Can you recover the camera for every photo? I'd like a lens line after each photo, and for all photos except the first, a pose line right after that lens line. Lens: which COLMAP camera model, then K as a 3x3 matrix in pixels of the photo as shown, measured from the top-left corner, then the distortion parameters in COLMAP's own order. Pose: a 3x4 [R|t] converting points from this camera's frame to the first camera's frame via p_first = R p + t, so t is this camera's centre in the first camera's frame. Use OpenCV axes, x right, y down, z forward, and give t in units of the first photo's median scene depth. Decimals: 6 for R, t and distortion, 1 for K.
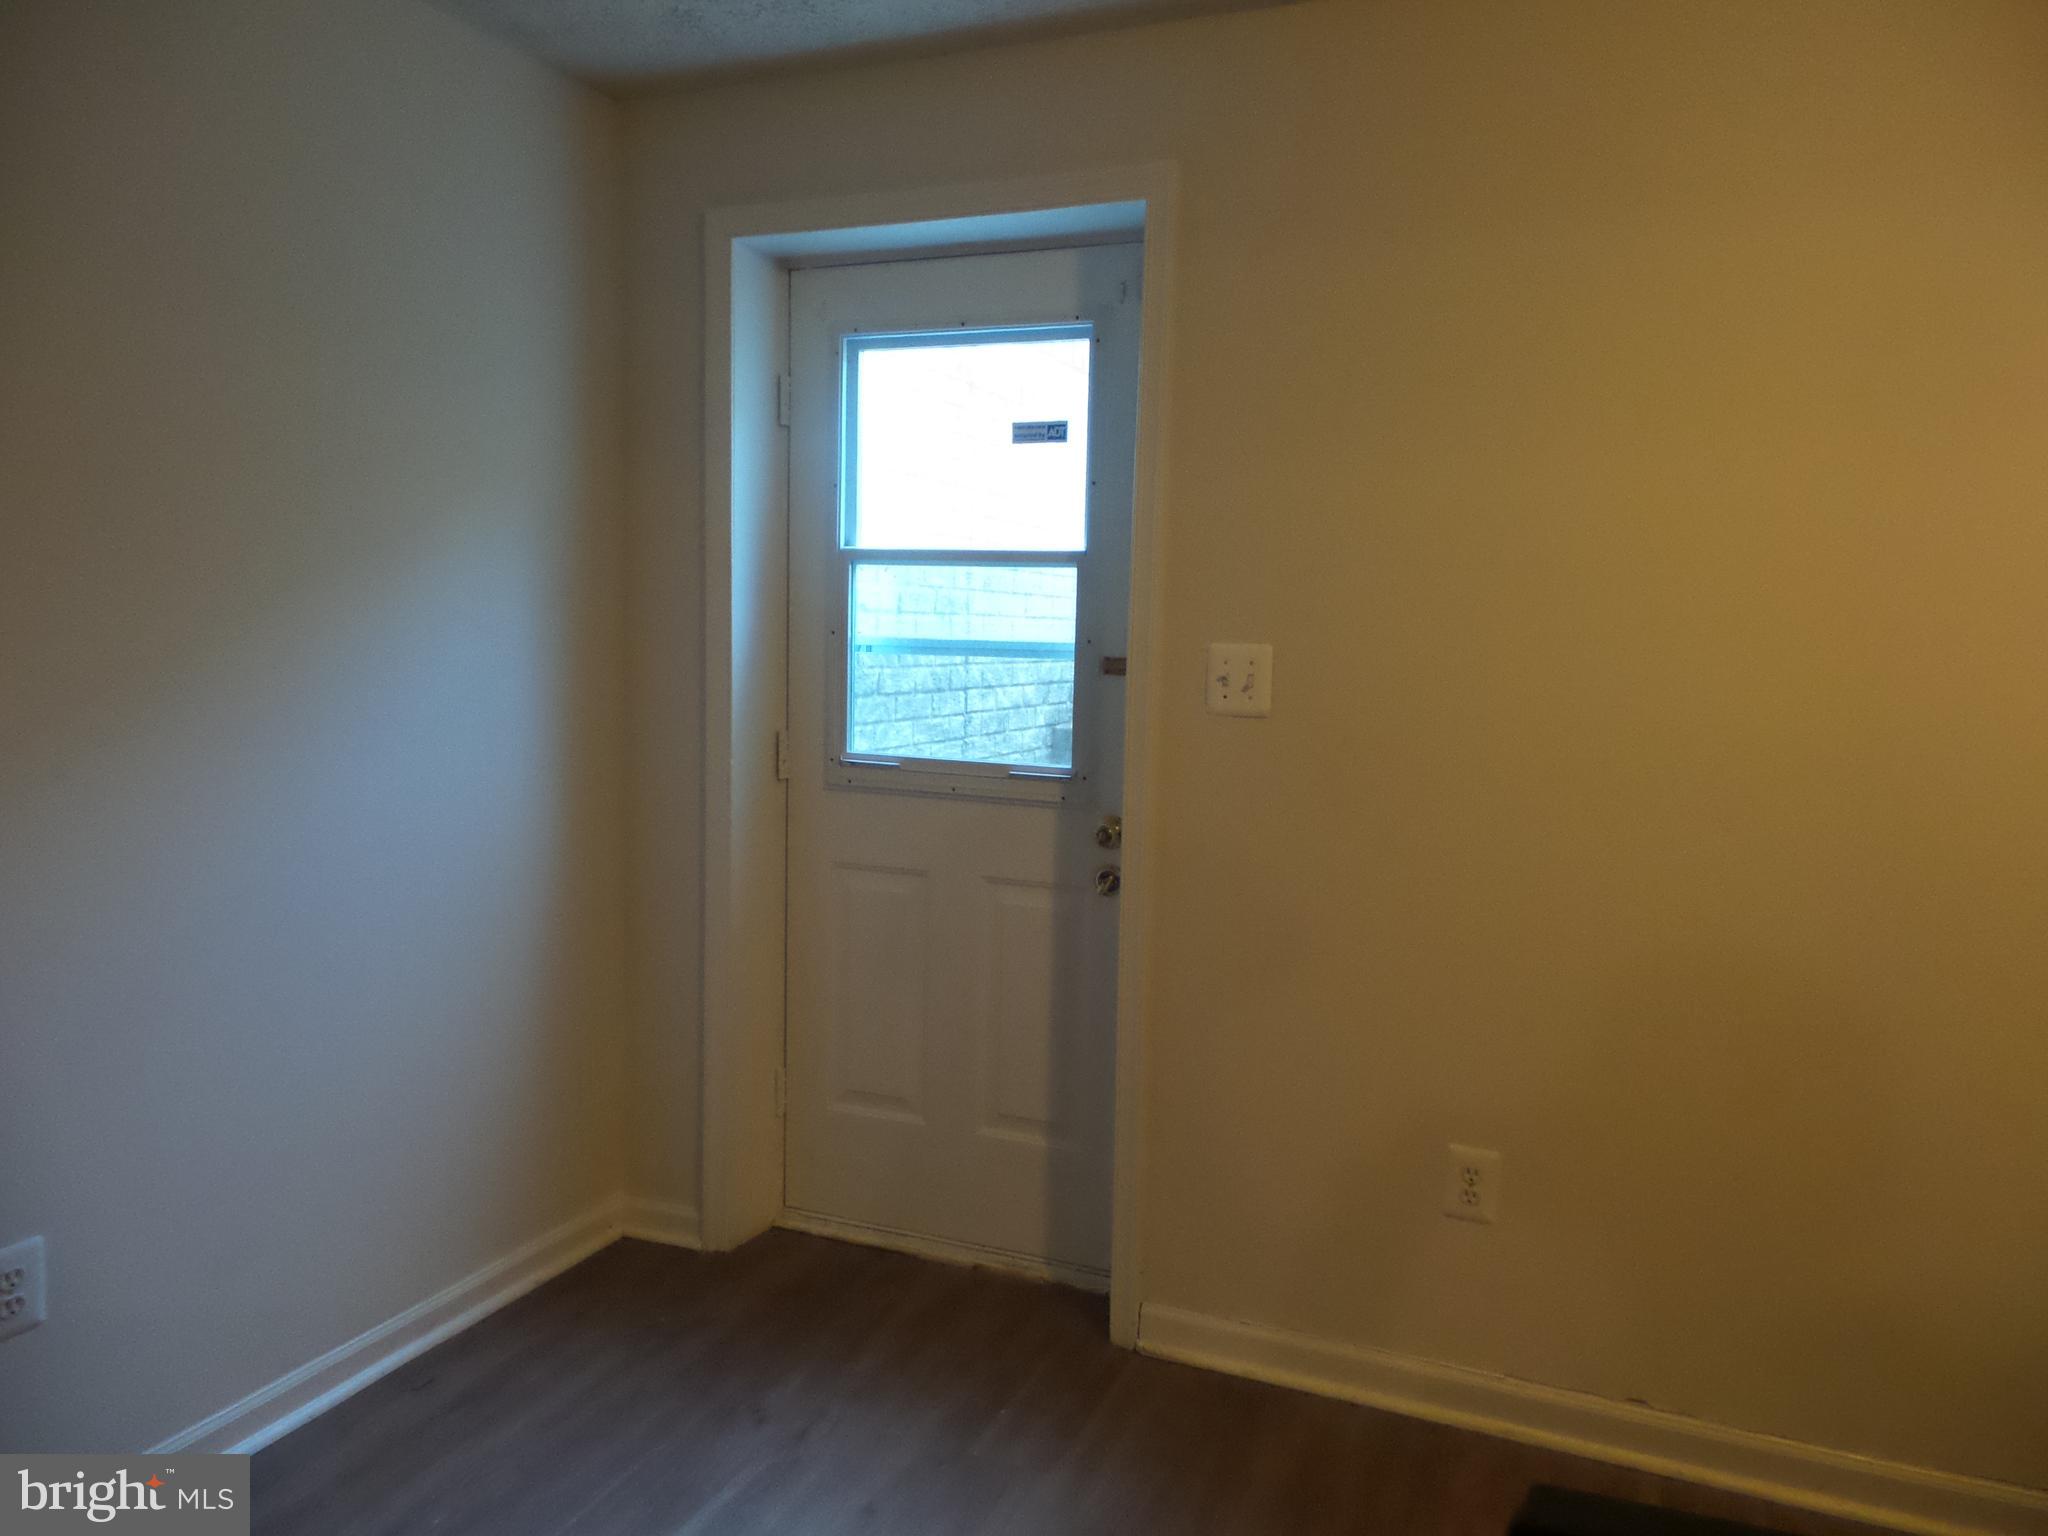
lens RADIAL K [[1426.9, 0, 1033.0], [0, 1426.9, 773.7], [0, 0, 1]] dist [0.008502, 0.002831]
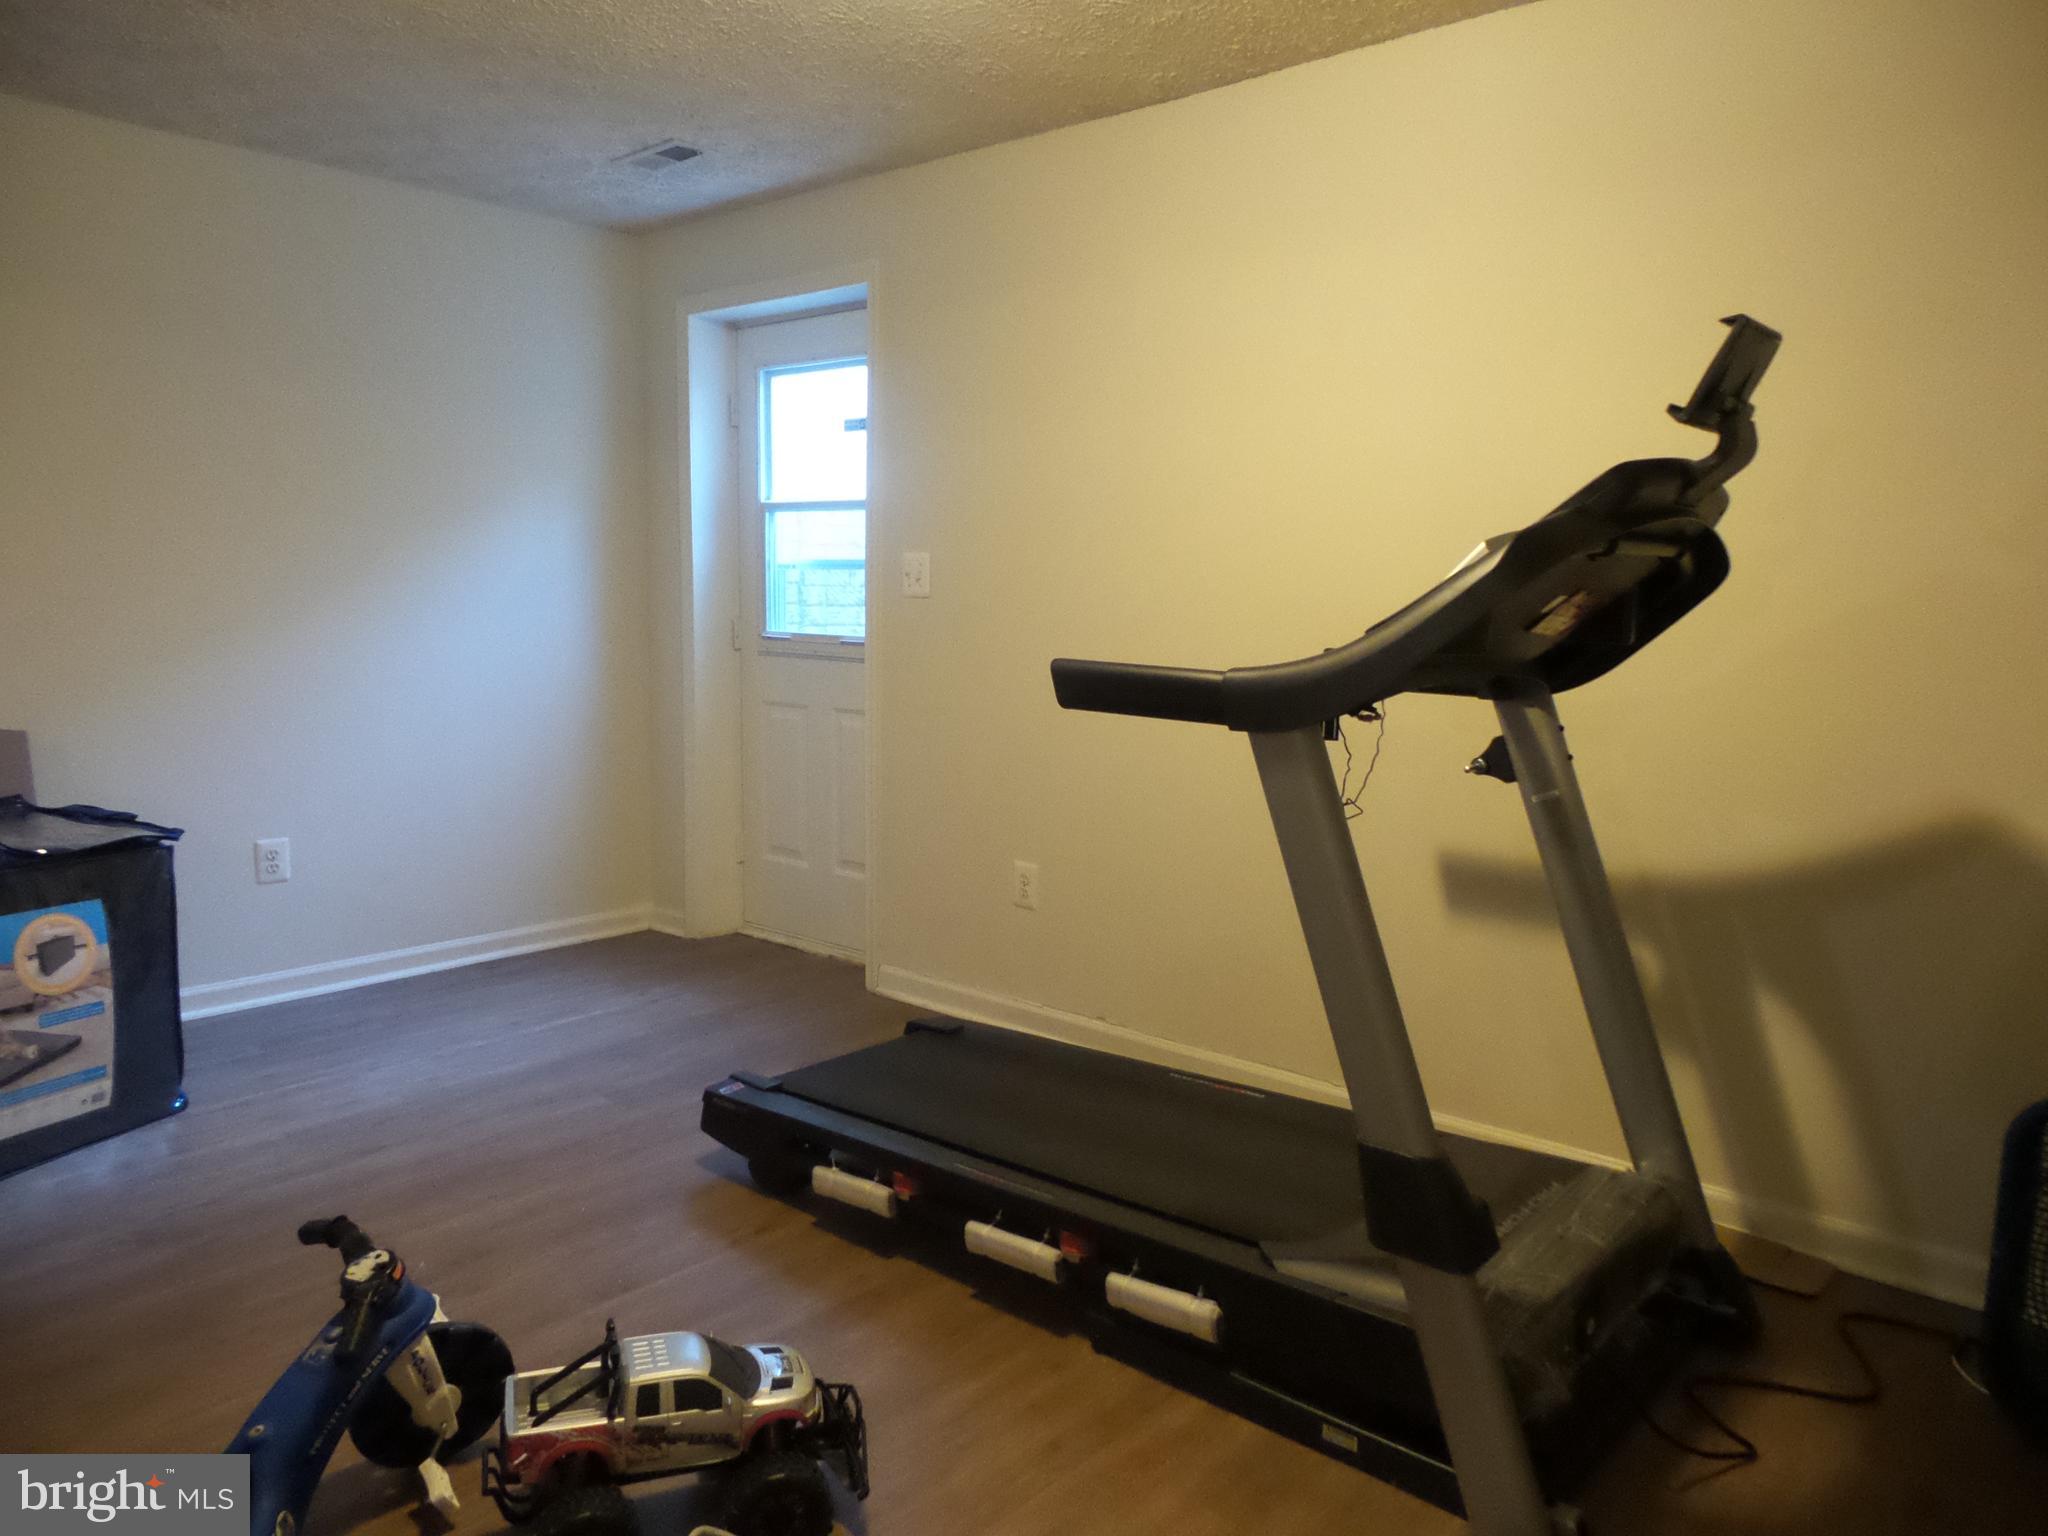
lens RADIAL K [[1426.9, 0, 1021.5], [0, 1426.9, 777.9], [0, 0, 1]] dist [0.008502, 0.002831]
pose [[0.947760, 0.032851, -0.317288, 0.671443], [-0.025063, 0.999277, 0.028595, 0.099557], [0.317998, -0.019149, 0.947898, -0.436558]]
